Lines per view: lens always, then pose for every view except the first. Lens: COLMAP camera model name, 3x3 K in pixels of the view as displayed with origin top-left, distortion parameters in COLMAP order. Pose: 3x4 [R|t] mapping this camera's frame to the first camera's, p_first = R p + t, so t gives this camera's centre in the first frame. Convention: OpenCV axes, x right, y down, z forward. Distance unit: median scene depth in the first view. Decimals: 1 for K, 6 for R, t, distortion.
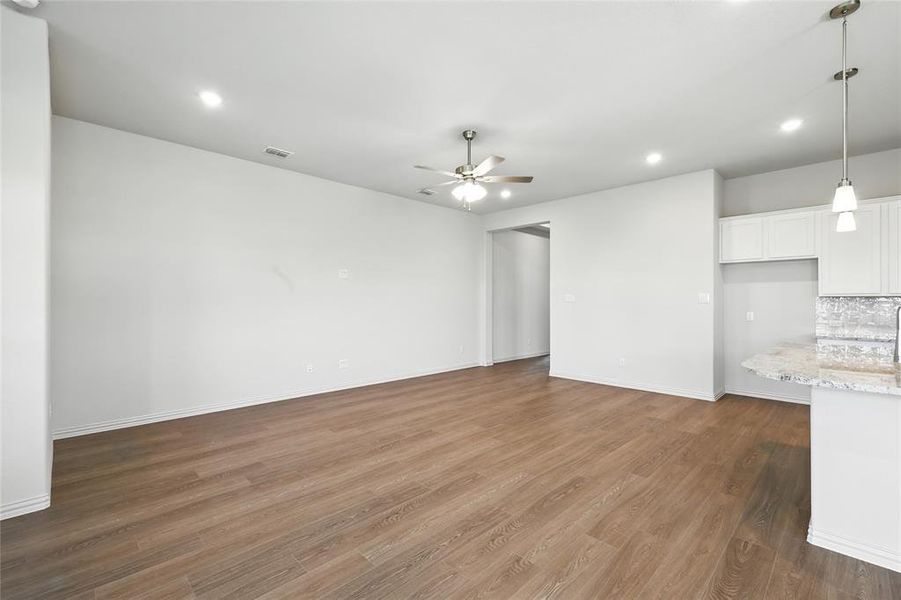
lens RADIAL K [[395.6, 0, 451.9], [0, 395.6, 300.2], [0, 0, 1]] dist [0.006454, -0.000539]
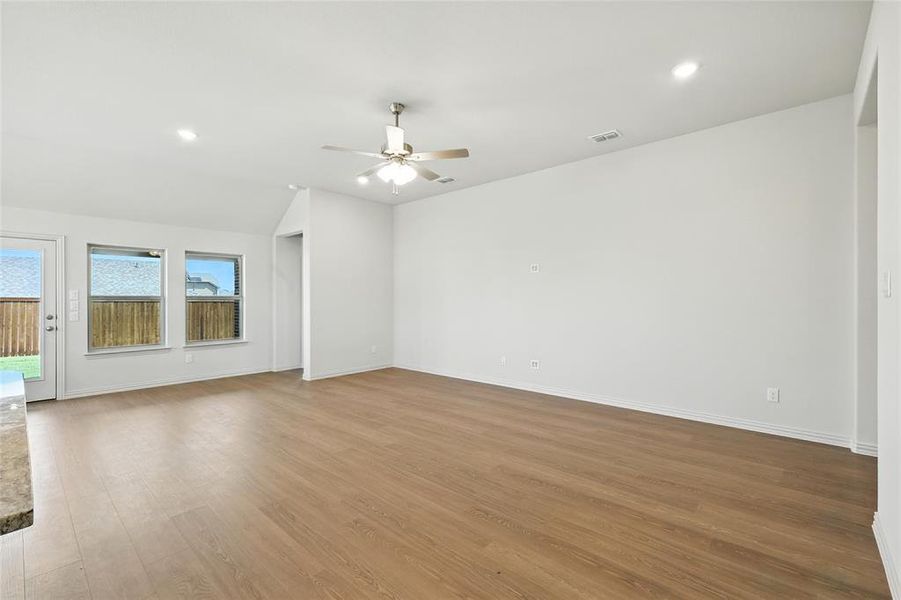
lens RADIAL K [[395.6, 0, 450.9], [0, 395.6, 300.6], [0, 0, 1]] dist [0.006454, -0.000539]
pose [[0.044659, 0.004029, -0.998994, 0.979331], [0.007722, 0.999961, 0.004378, 0.004206], [0.998972, -0.007910, 0.044626, 1.136245]]
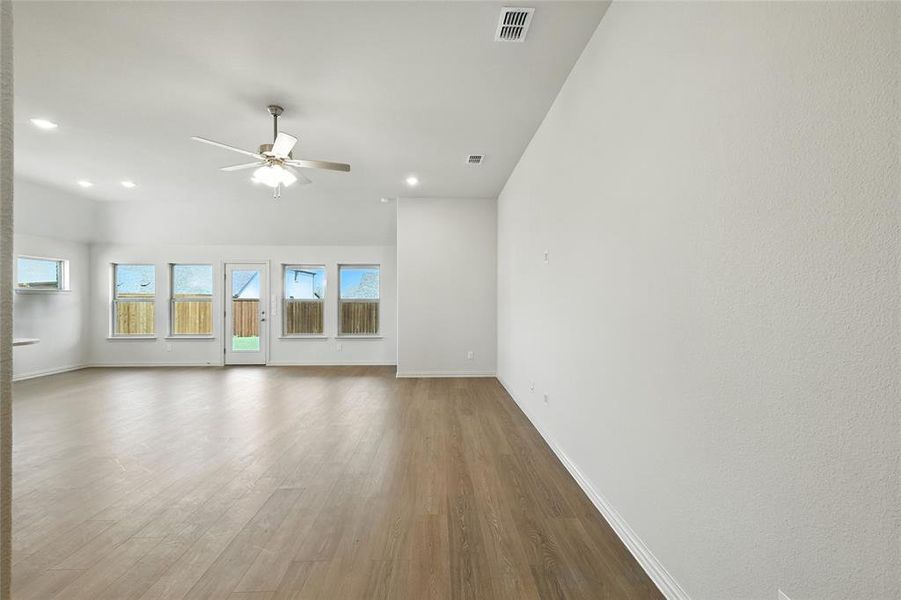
lens RADIAL K [[395.6, 0, 451.6], [0, 395.6, 298.8], [0, 0, 1]] dist [0.006454, -0.000539]
pose [[-0.685627, -0.005496, -0.727932, 0.440342], [0.001787, 0.999956, -0.009233, 0.005251], [0.727951, -0.007631, -0.685587, 1.987450]]
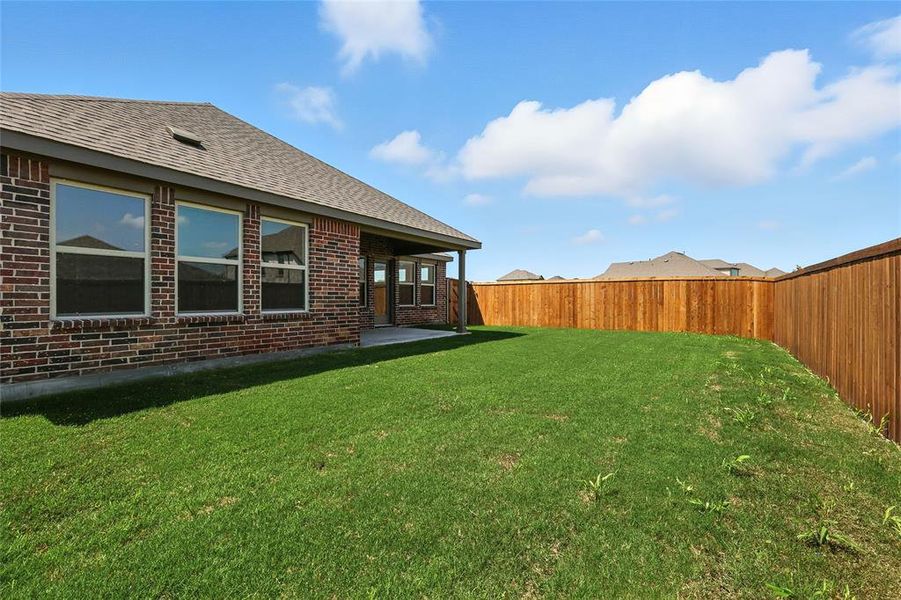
lens RADIAL K [[395.6, 0, 451.4], [0, 395.6, 299.3], [0, 0, 1]] dist [0.006454, -0.000539]
pose [[-0.198849, -0.003379, 0.980024, -3.206763], [-0.006727, 0.999975, 0.002082, 0.115260], [-0.980007, -0.006178, -0.198867, -0.124832]]
